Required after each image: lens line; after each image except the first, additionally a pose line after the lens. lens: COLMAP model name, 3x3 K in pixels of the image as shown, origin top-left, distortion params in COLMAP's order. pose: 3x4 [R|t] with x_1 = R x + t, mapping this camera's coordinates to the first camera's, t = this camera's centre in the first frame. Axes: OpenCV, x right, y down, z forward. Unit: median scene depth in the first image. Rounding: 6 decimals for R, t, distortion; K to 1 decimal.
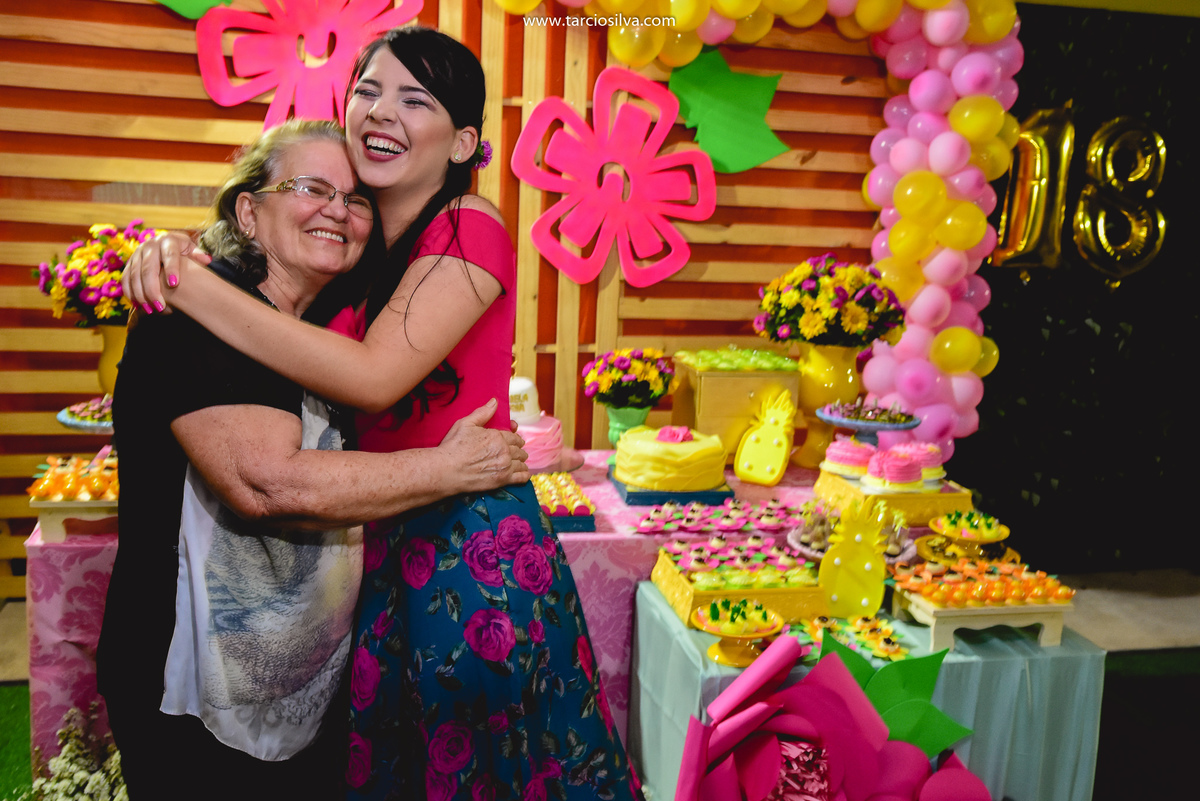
lens RADIAL K [[1187.0, 0, 647.8], [0, 1187.0, 399.1], [0, 0, 1]] dist [-0.013208, -0.005013]
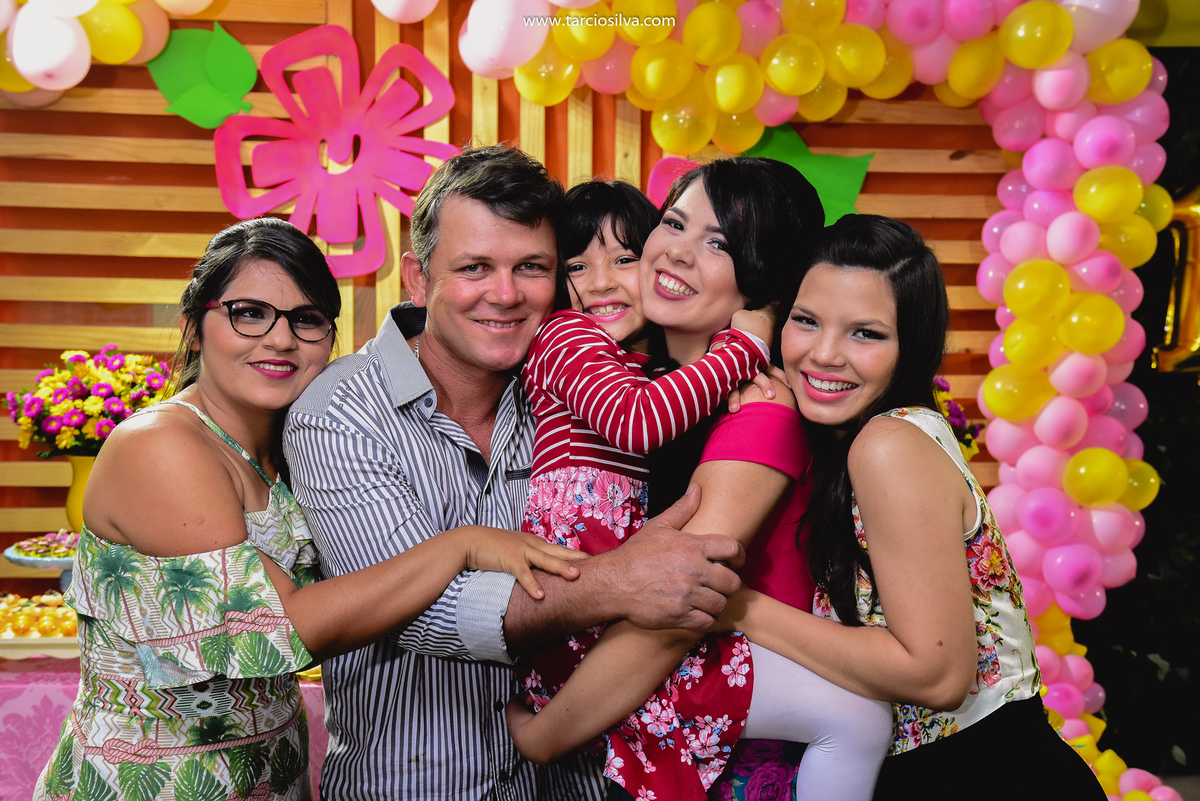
lens RADIAL K [[1464.3, 0, 600.0], [0, 1464.3, 400.5], [0, 0, 1]] dist [0.062399, 0.001337]
pose [[0.981285, -0.018624, -0.191659, 0.132906], [-0.000569, 0.995027, -0.099603, 0.007835], [0.192561, 0.097848, 0.976394, -0.054495]]
